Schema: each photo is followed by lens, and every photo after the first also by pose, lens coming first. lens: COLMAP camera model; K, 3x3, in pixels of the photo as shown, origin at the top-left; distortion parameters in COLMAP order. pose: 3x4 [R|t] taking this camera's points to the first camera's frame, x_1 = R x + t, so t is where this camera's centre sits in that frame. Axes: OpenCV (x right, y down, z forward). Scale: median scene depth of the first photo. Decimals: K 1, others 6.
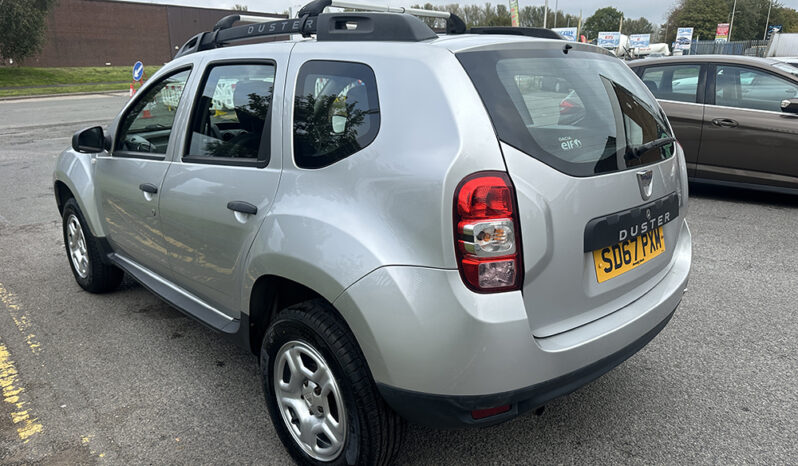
lens RADIAL K [[585.5, 0, 399.0], [0, 585.5, 233.0], [0, 0, 1]] dist [0.000616, -0.002107]
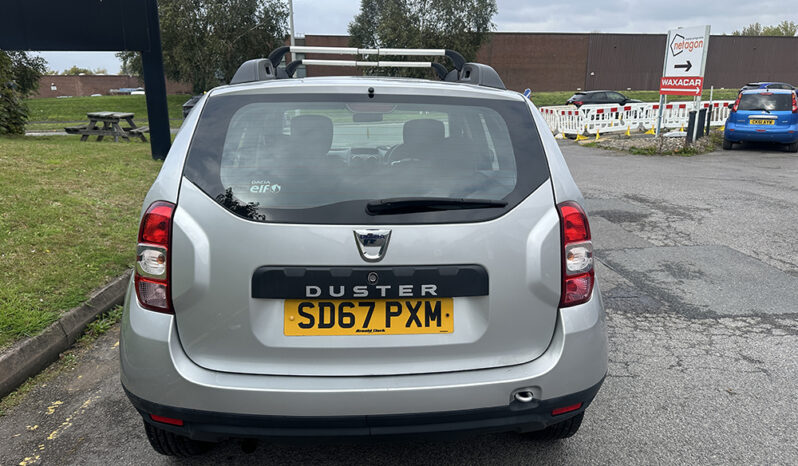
lens RADIAL K [[569.8, 0, 399.0], [0, 569.8, 233.0], [0, 0, 1]] dist [0.002982, -0.002065]
pose [[0.766010, 0.151770, -0.624655, 0.721746], [-0.172097, 0.984676, 0.028203, -0.095453], [0.619364, 0.085898, 0.780391, 0.259193]]
